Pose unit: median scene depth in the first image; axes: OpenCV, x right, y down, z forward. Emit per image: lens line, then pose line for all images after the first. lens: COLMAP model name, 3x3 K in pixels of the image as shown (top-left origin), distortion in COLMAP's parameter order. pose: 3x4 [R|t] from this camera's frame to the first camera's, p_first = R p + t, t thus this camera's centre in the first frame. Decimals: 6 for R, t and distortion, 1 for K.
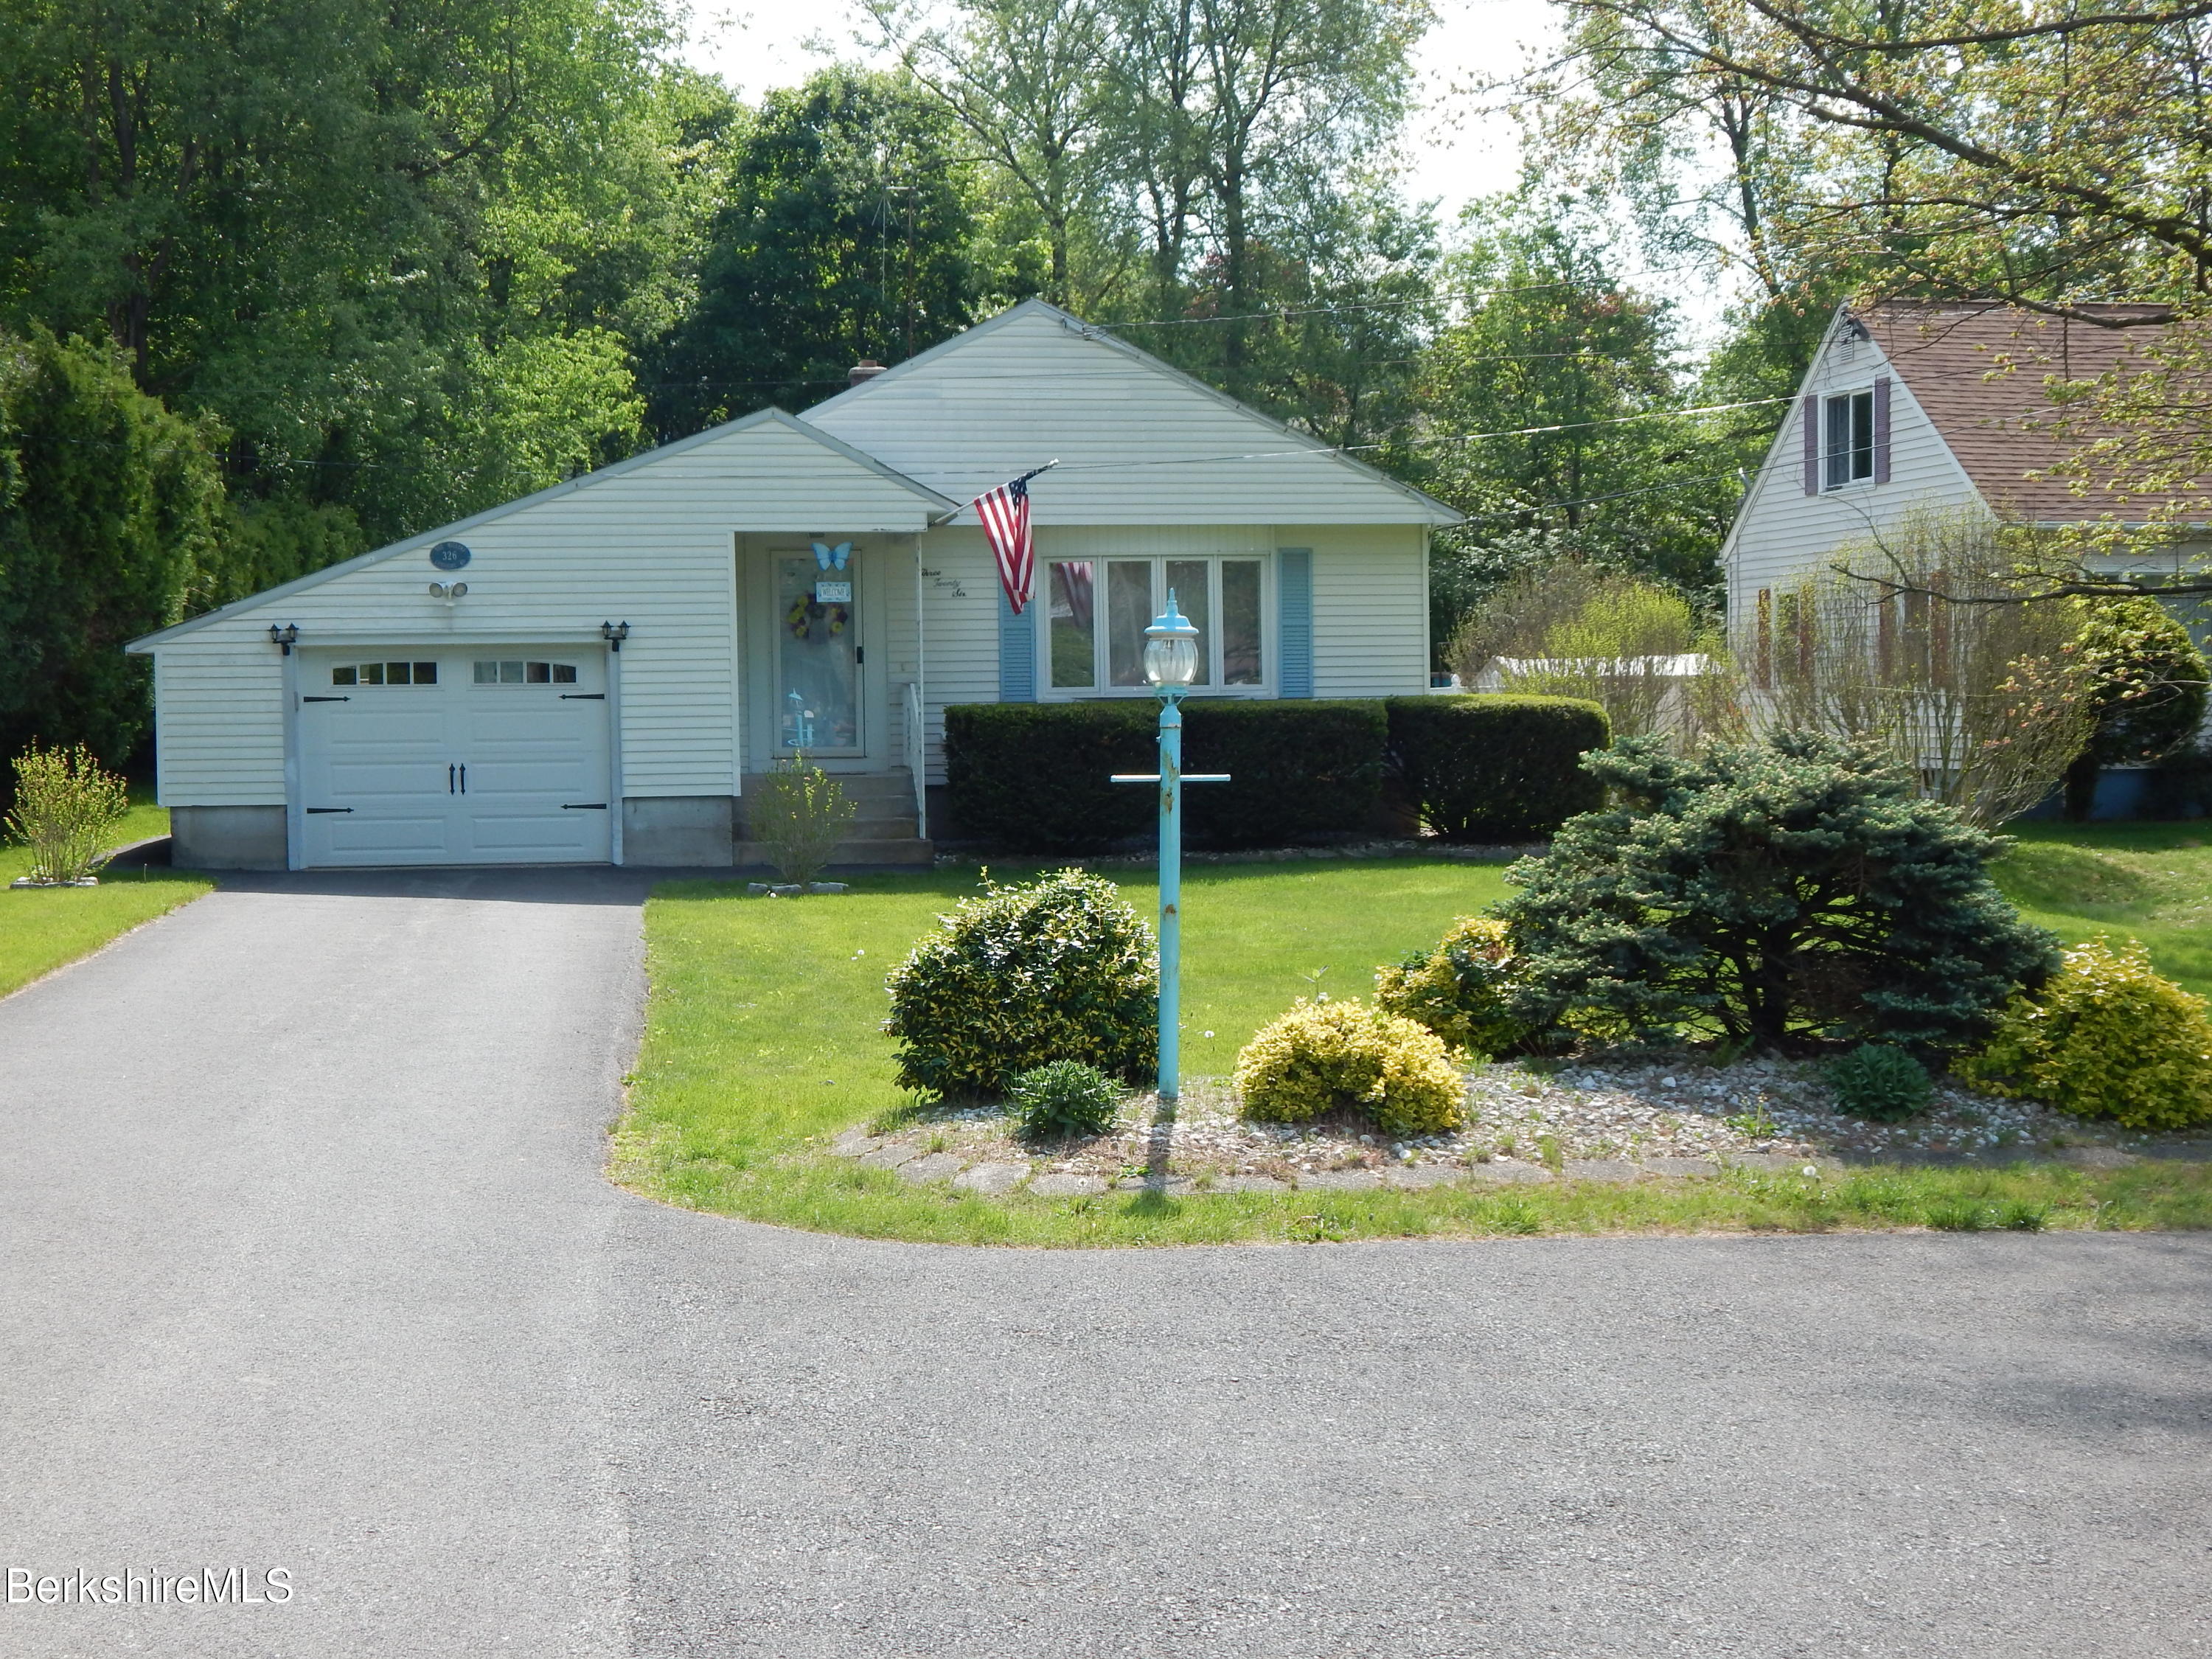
lens RADIAL K [[2760.0, 0, 1101.2], [0, 2760.0, 825.0], [0, 0, 1]] dist [0.006852, 0.000000]
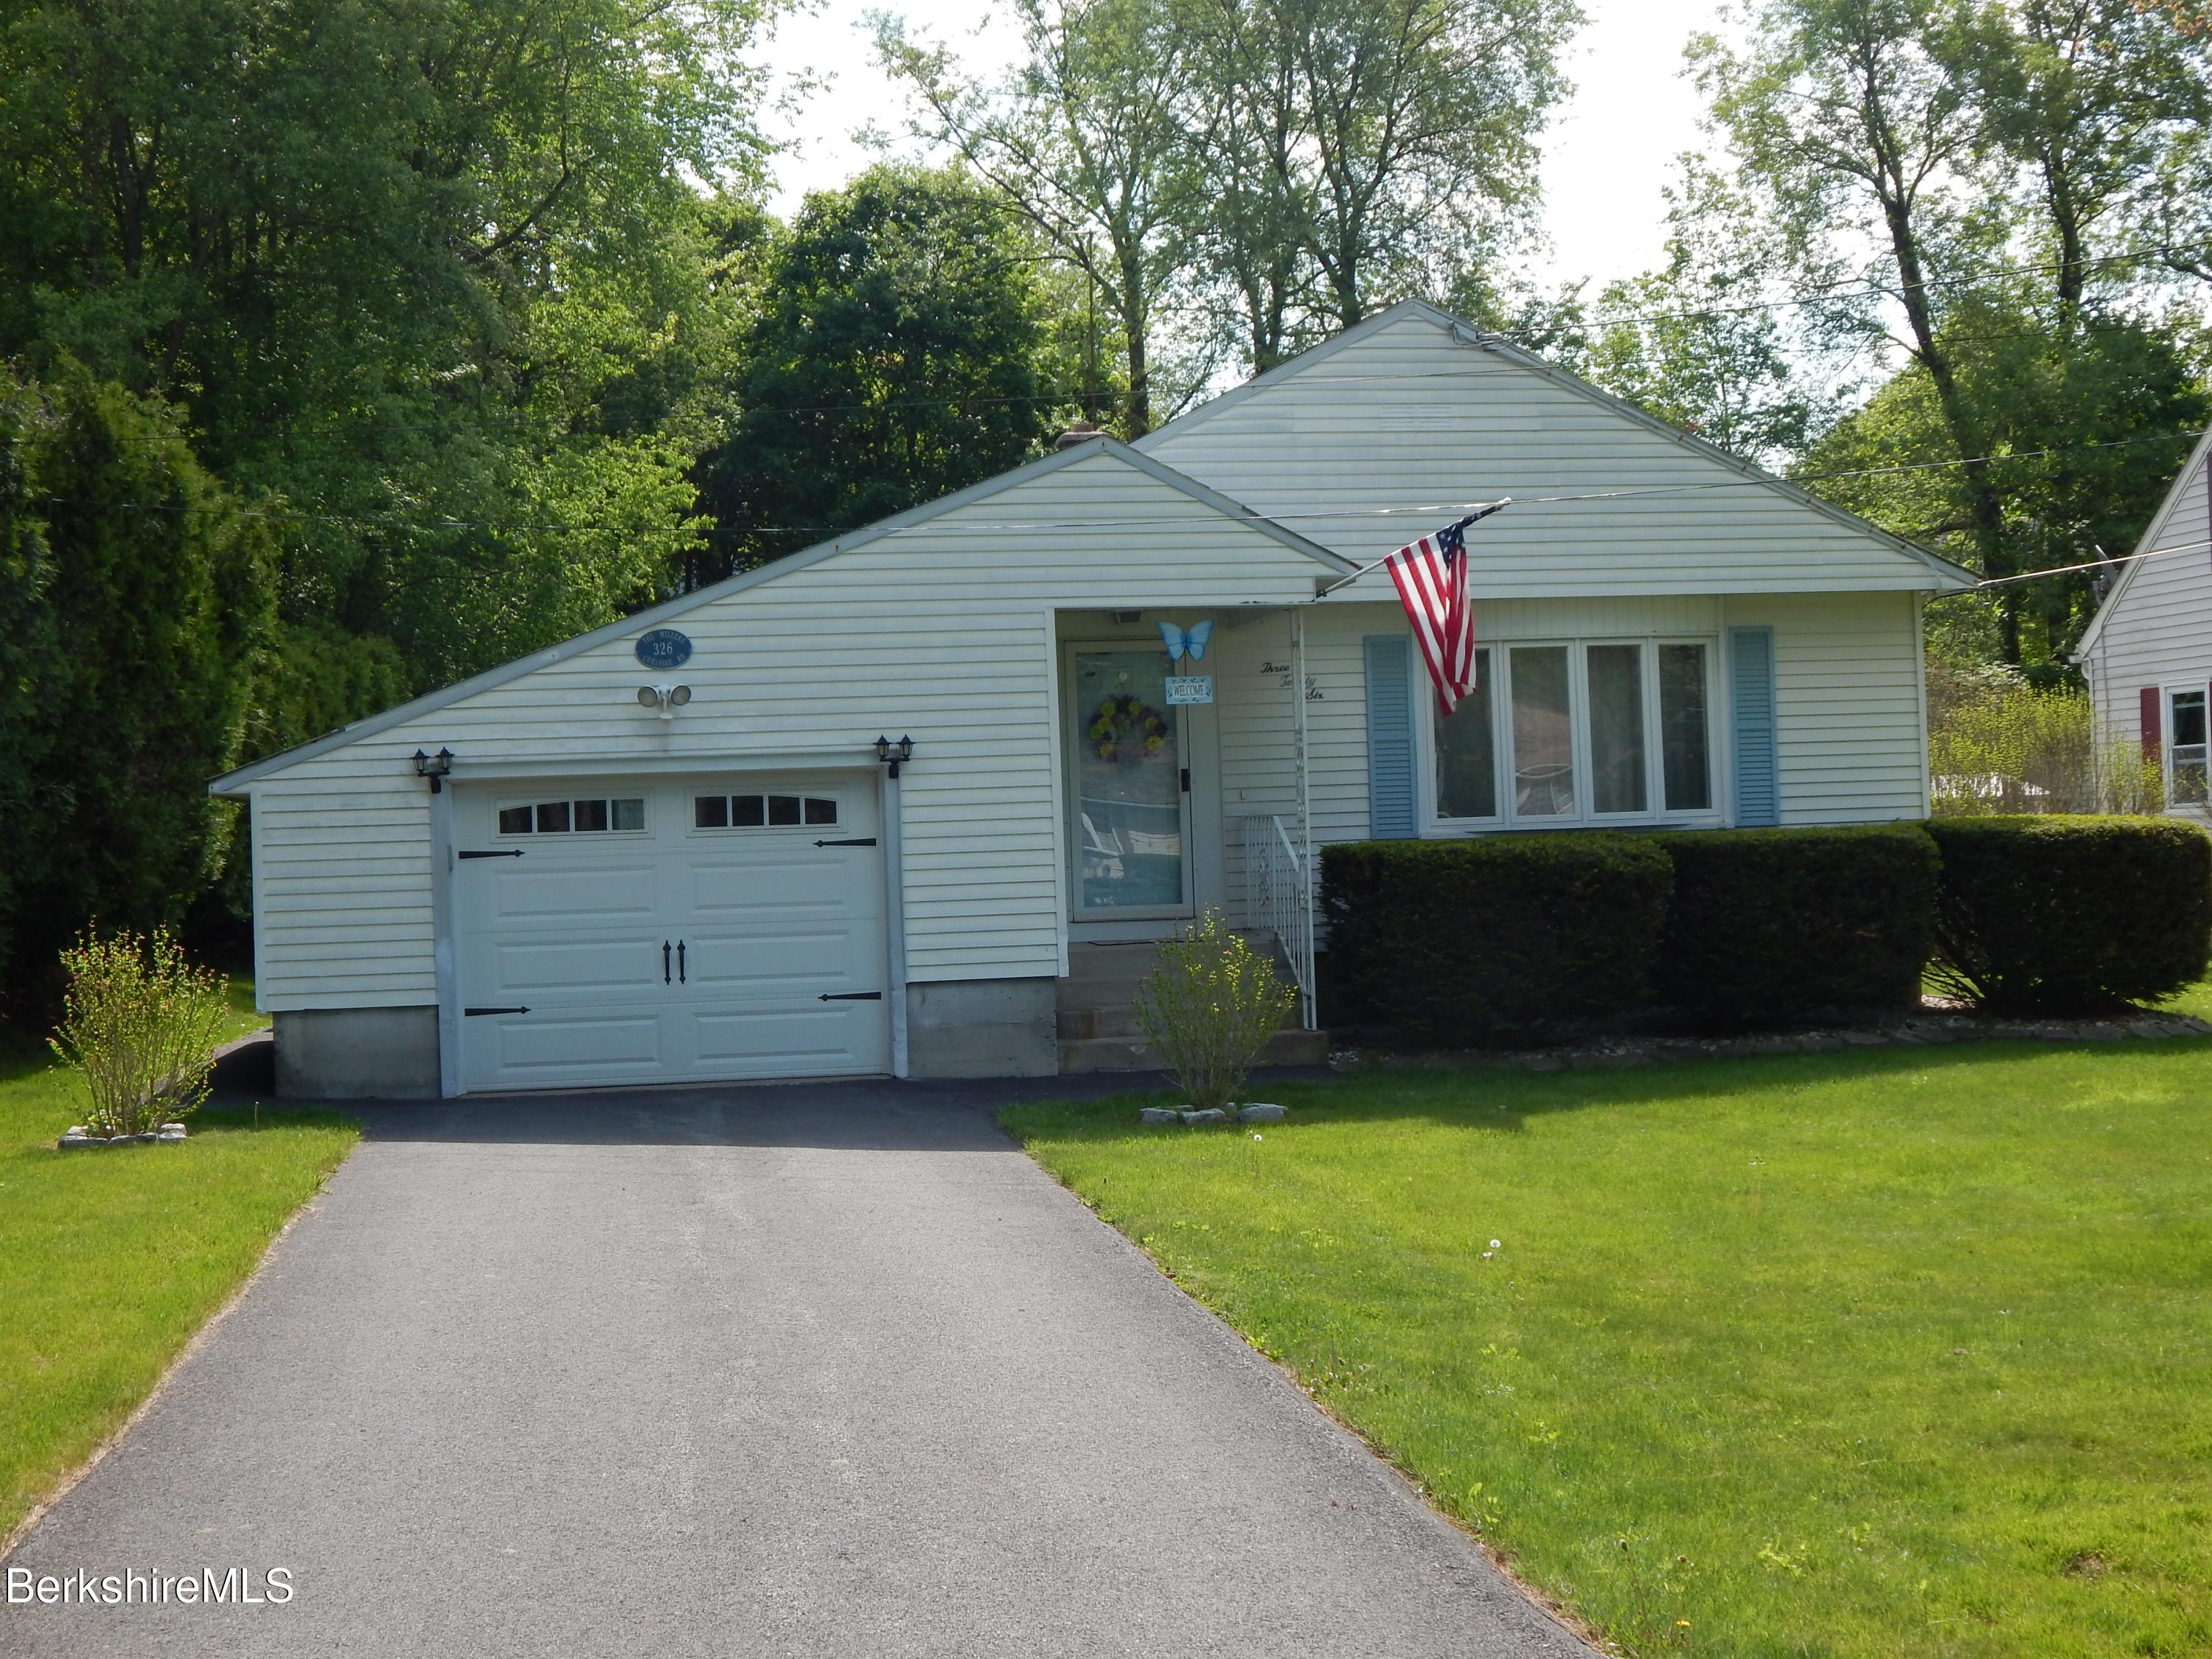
lens RADIAL K [[2760.0, 0, 1110.4], [0, 2760.0, 834.4], [0, 0, 1]] dist [0.006852, 0.000000]
pose [[0.999583, -0.022058, 0.018616, -0.119546], [0.022978, 0.998447, -0.050756, -0.009750], [-0.017467, 0.051163, 0.998538, 0.256708]]
